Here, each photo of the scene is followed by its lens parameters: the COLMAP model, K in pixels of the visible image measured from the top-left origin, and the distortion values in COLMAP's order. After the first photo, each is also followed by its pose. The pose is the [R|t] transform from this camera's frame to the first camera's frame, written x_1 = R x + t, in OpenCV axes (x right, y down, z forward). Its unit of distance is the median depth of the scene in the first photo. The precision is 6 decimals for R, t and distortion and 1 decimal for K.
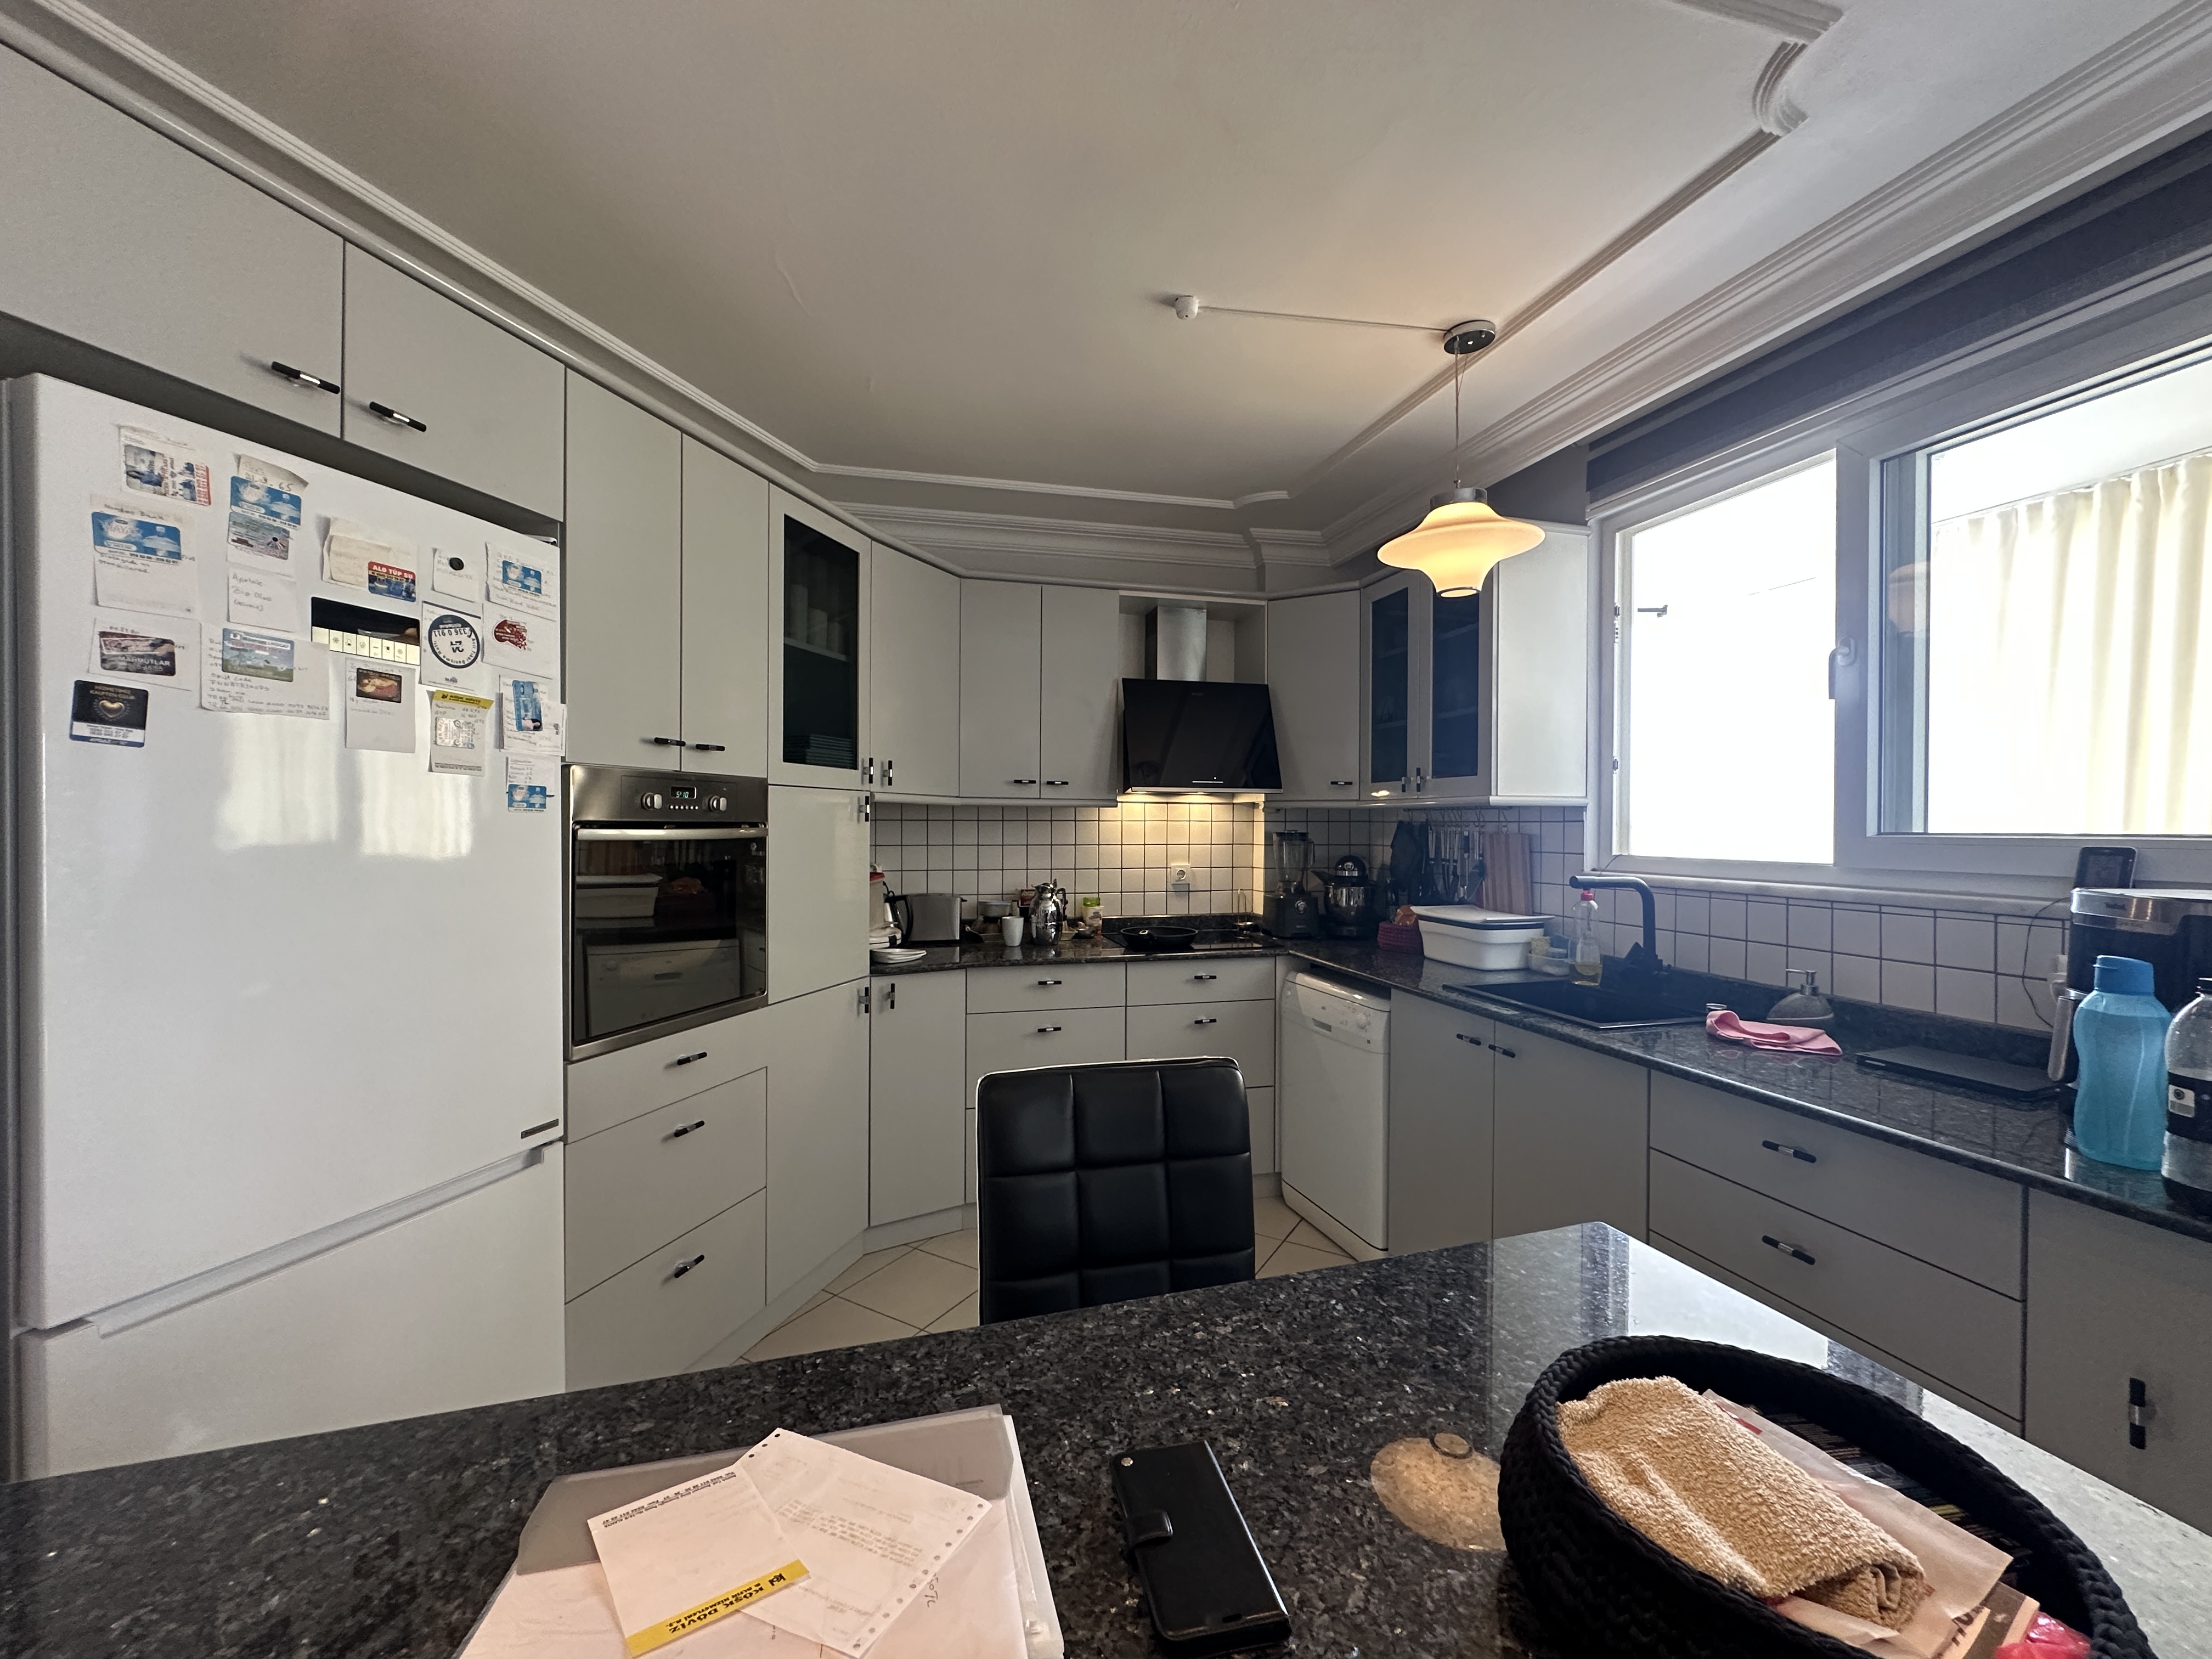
lens RADIAL K [[881.9, 0, 1120.8], [0, 881.9, 825.5], [0, 0, 1]] dist [0.009632, 0.000080]
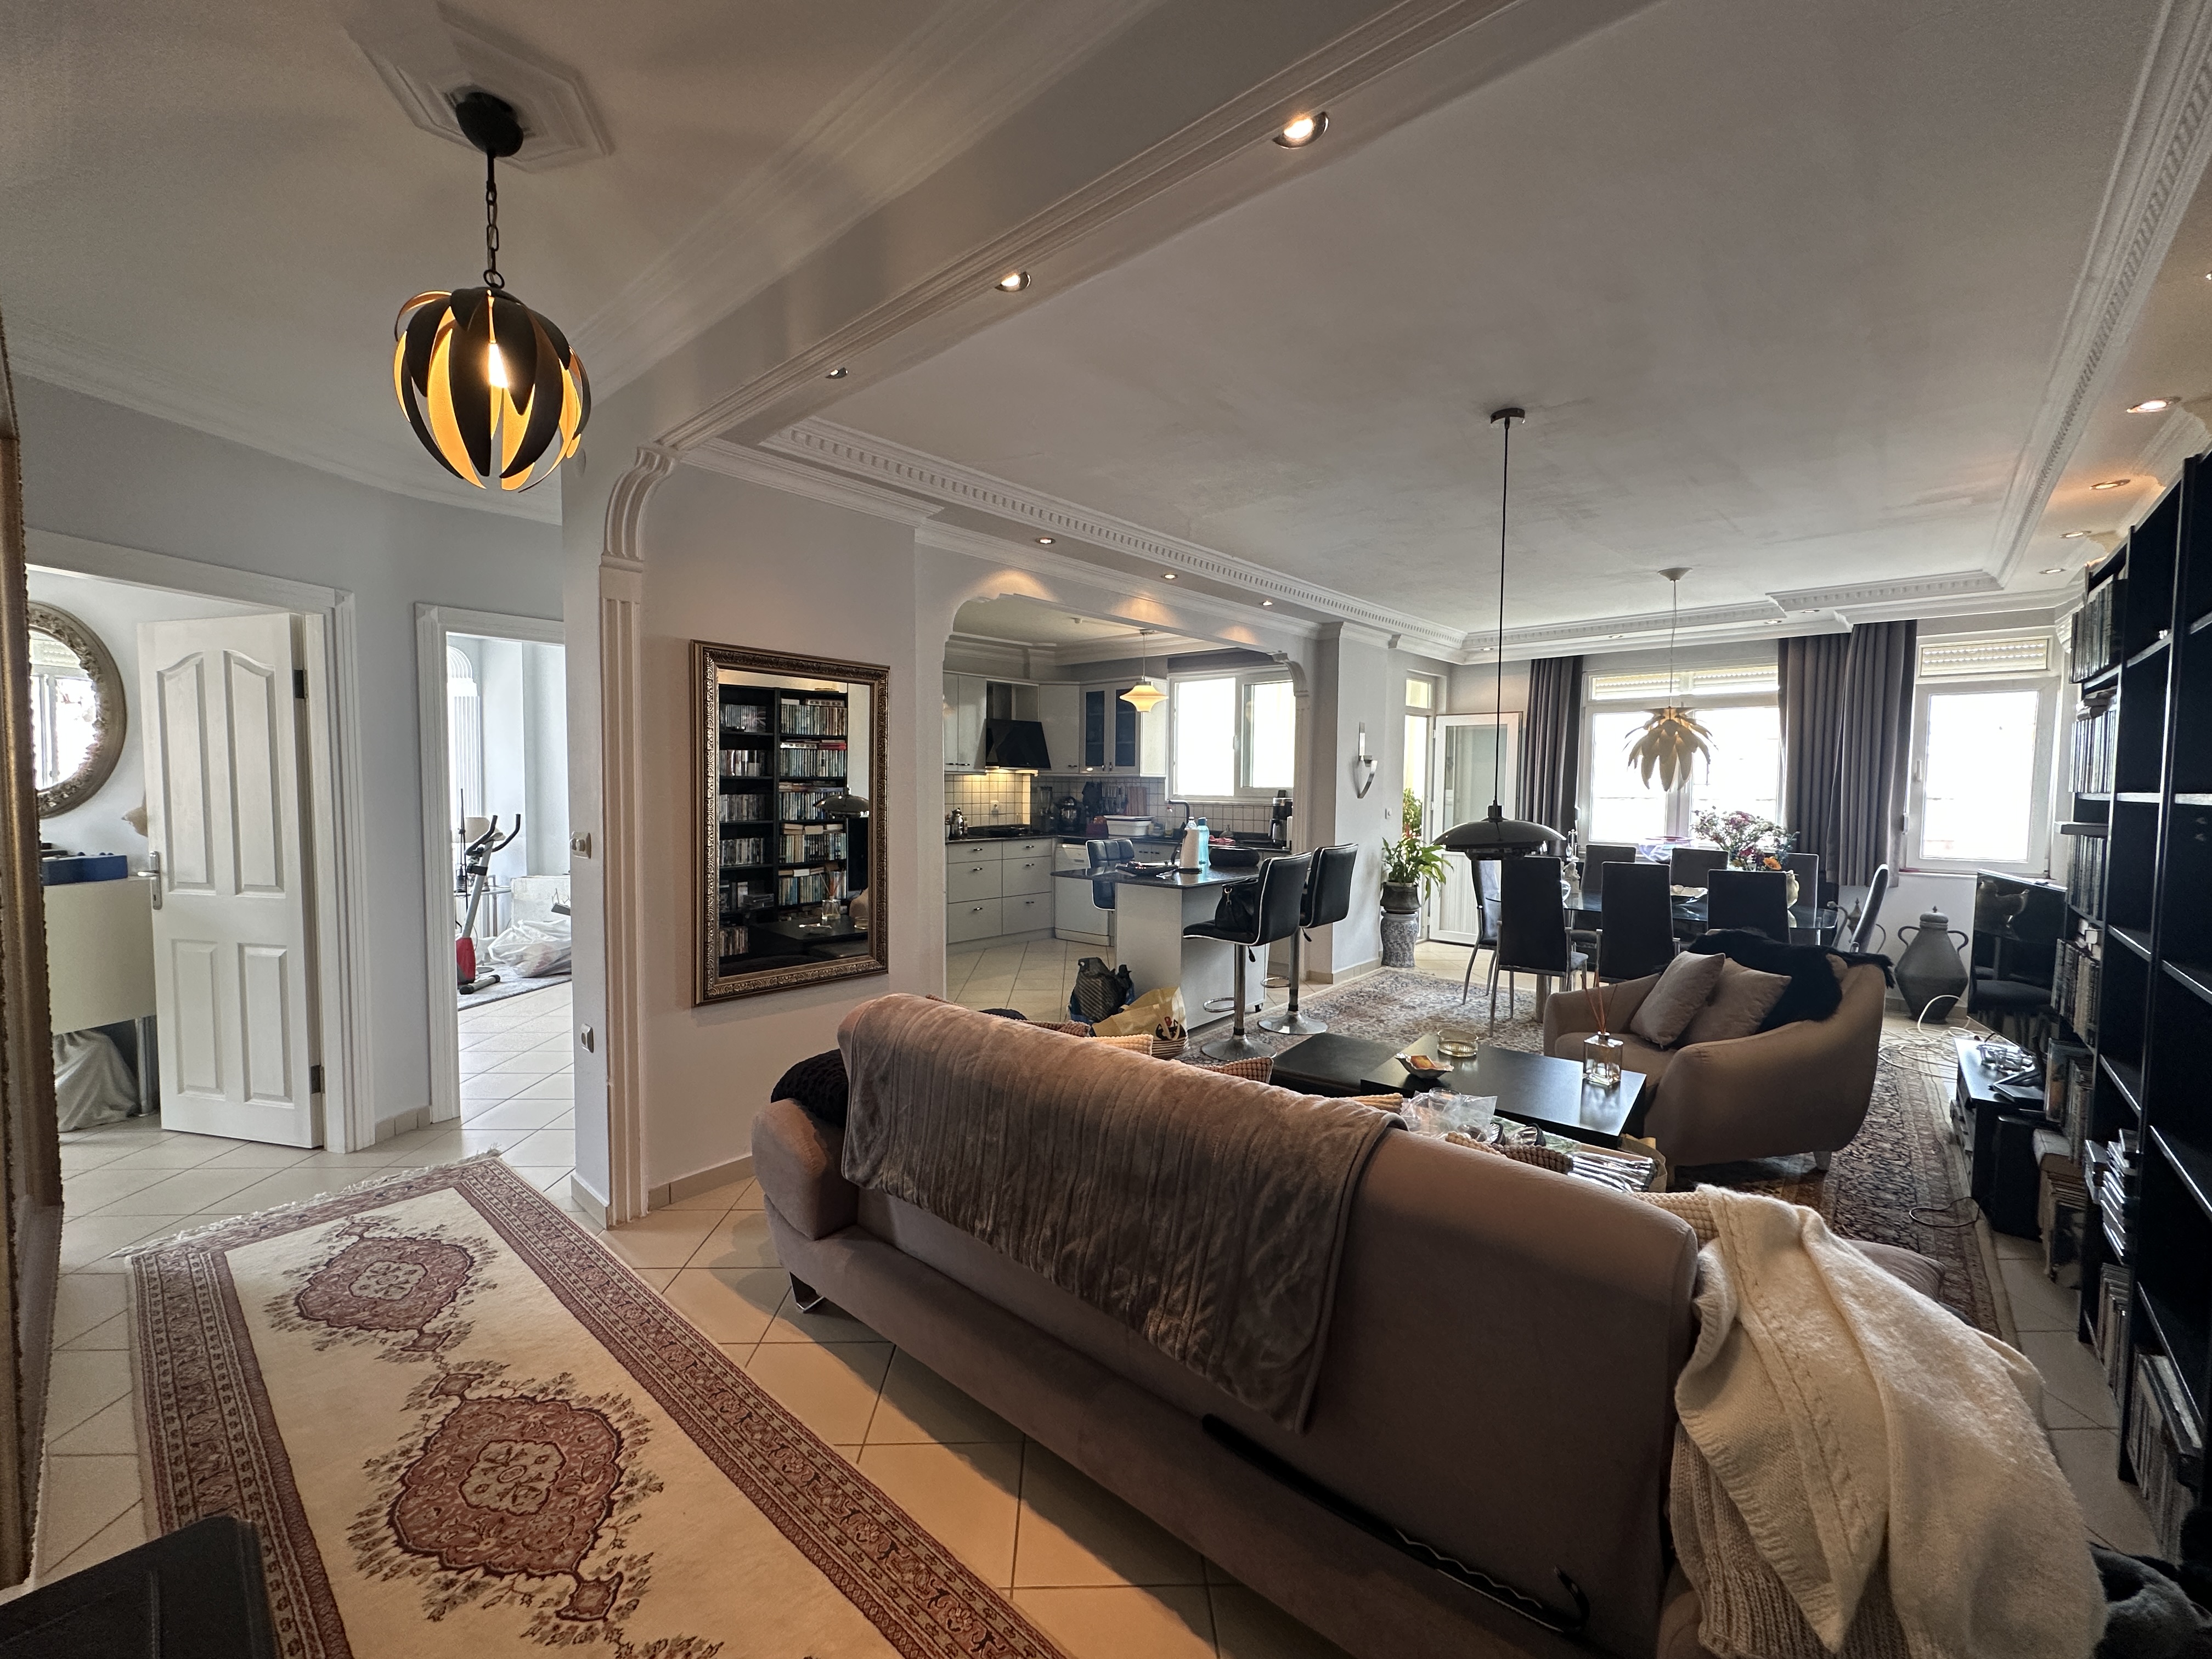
lens RADIAL K [[881.9, 0, 1112.3], [0, 881.9, 820.2], [0, 0, 1]] dist [0.009632, 0.000080]
pose [[0.848982, -0.018749, 0.528089, -0.949751], [-0.004183, 0.999101, 0.042196, -0.003128], [-0.528405, -0.038032, 0.848140, -1.122983]]
